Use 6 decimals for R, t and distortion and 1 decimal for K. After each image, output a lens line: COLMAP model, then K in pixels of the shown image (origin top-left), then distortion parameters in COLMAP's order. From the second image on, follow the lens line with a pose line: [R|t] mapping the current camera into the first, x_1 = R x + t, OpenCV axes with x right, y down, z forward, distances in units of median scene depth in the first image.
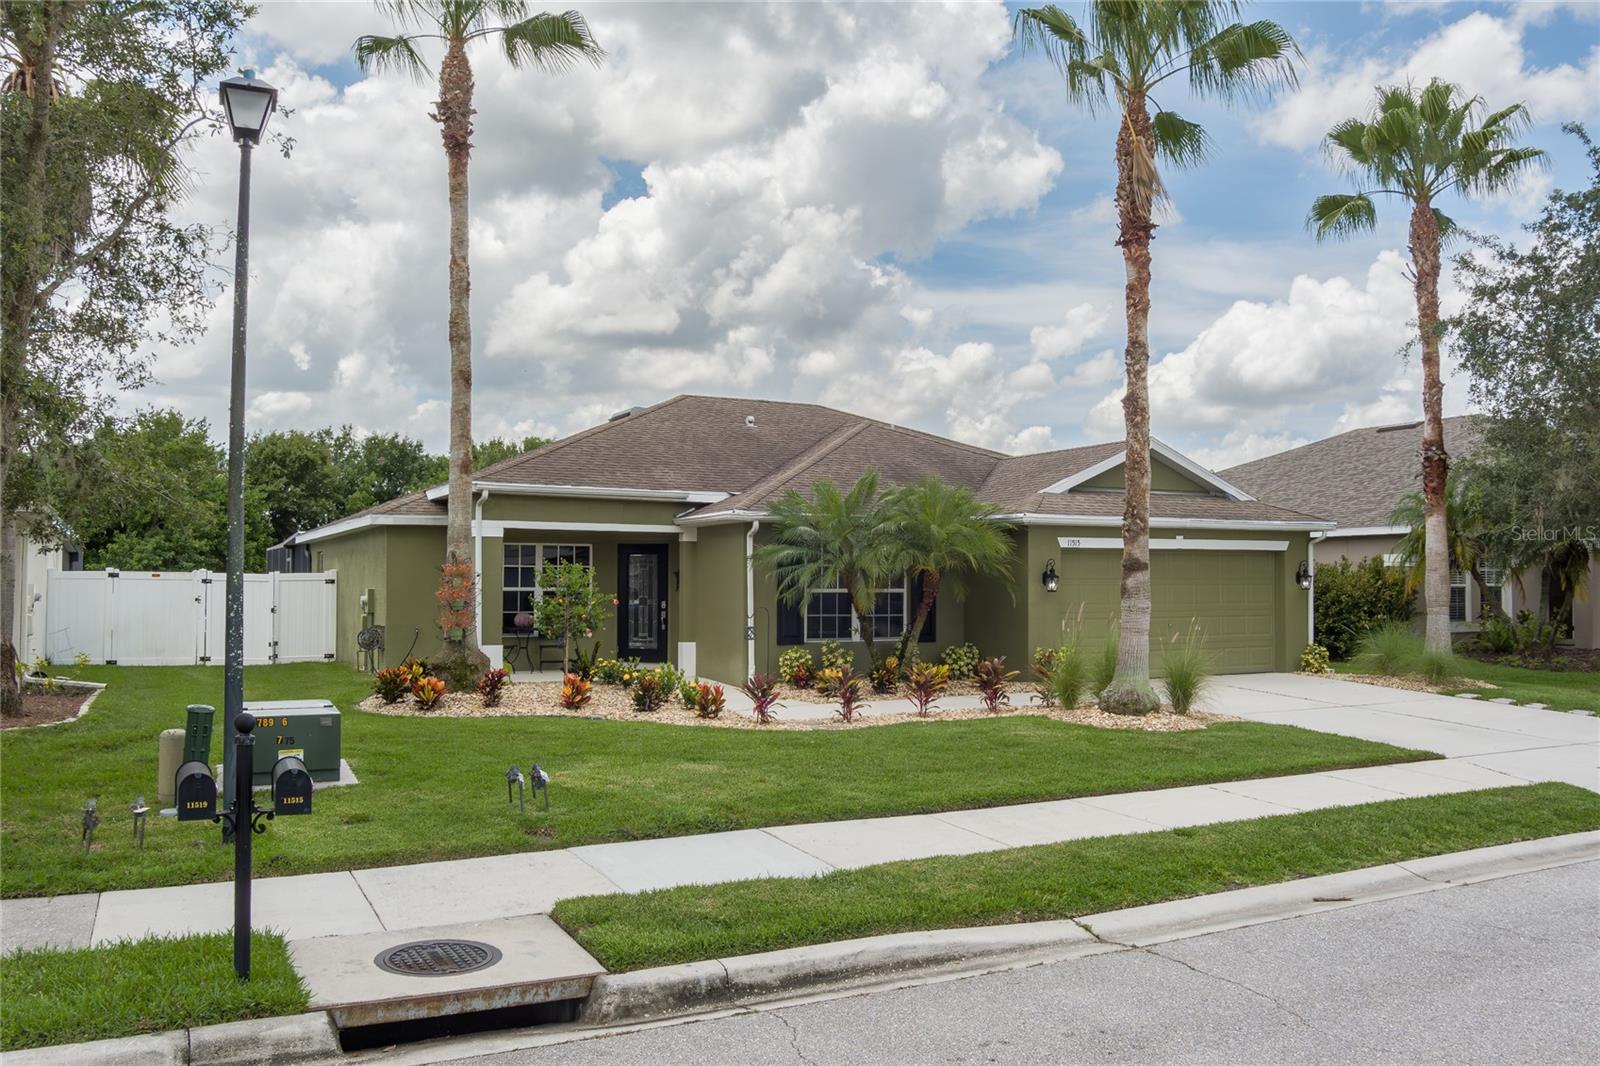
lens RADIAL K [[1289.5, 0, 825.0], [0, 1289.5, 558.5], [0, 0, 1]] dist [-0.057390, -0.001778]
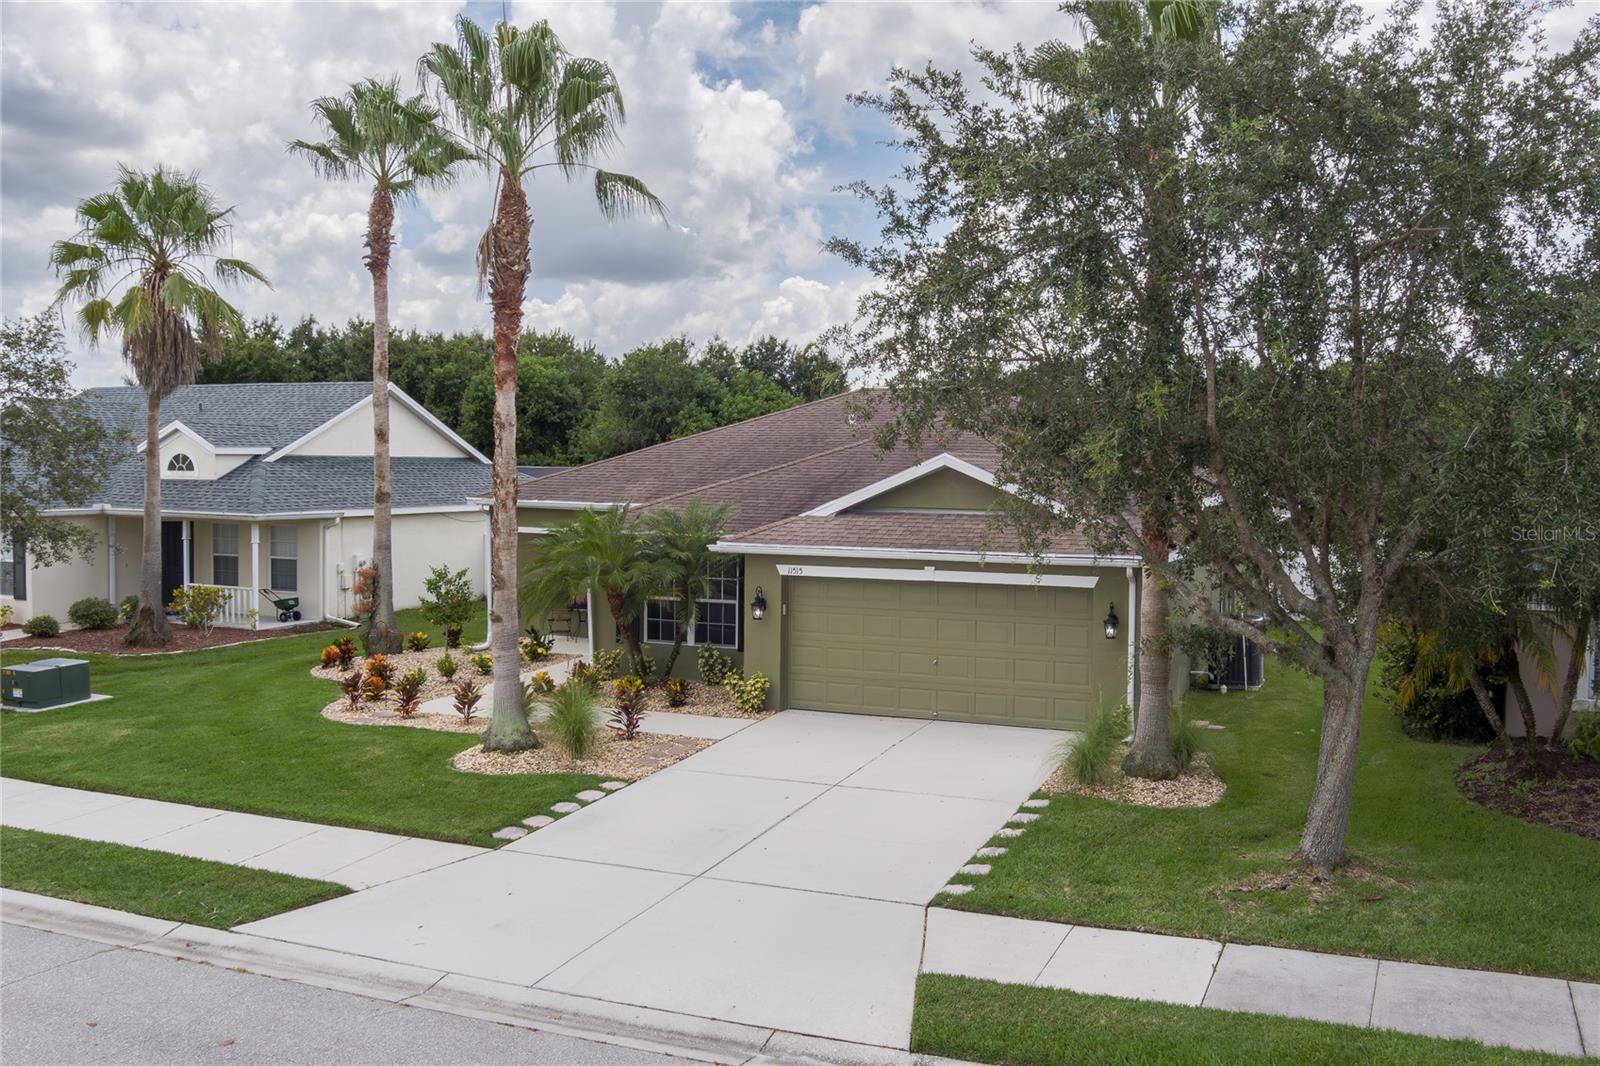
lens RADIAL K [[1350.2, 0, 944.7], [0, 1350.2, 516.5], [0, 0, 1]] dist [-0.042195, -0.011001]
pose [[0.681194, 0.037518, -0.731141, 1.075453], [-0.000378, 0.998704, 0.050896, -0.111419], [0.732103, -0.034393, 0.680325, 0.404245]]
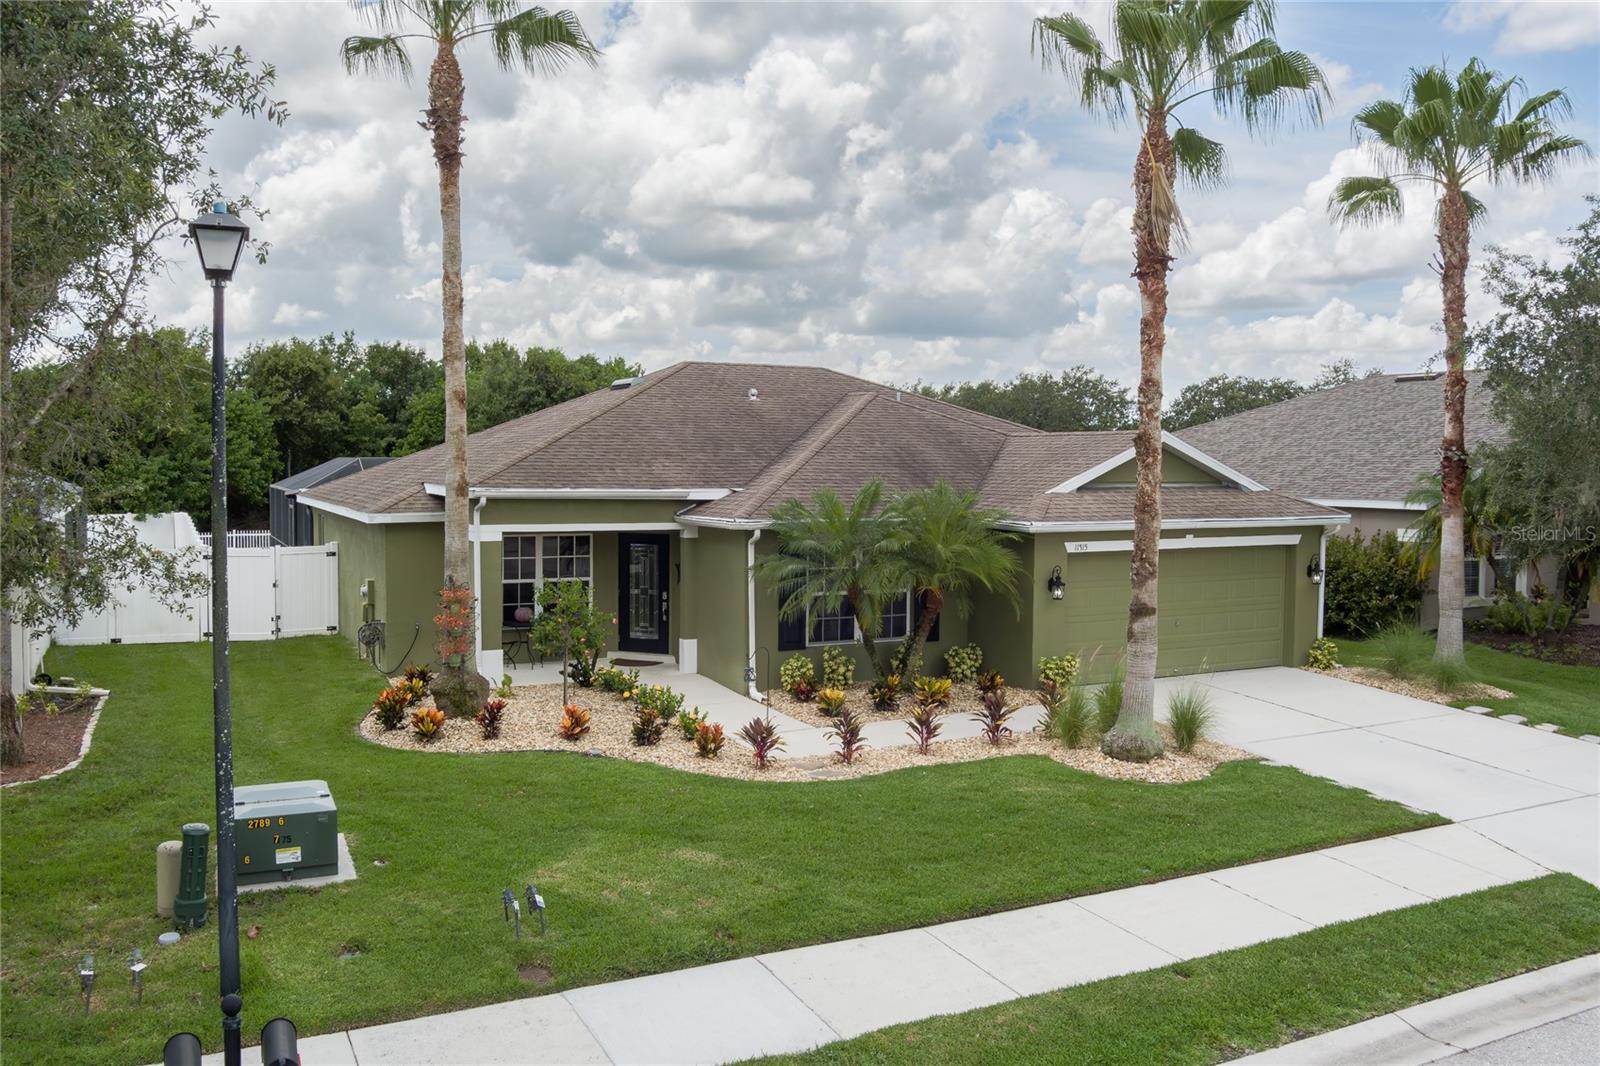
lens RADIAL K [[1293.1, 0, 806.8], [0, 1293.1, 533.4], [0, 0, 1]] dist [-0.064268, 0.006503]
pose [[0.999798, 0.007061, -0.018811, 0.002804], [-0.005629, 0.997159, 0.075108, -0.100391], [0.019288, -0.074987, 0.996998, 0.016975]]
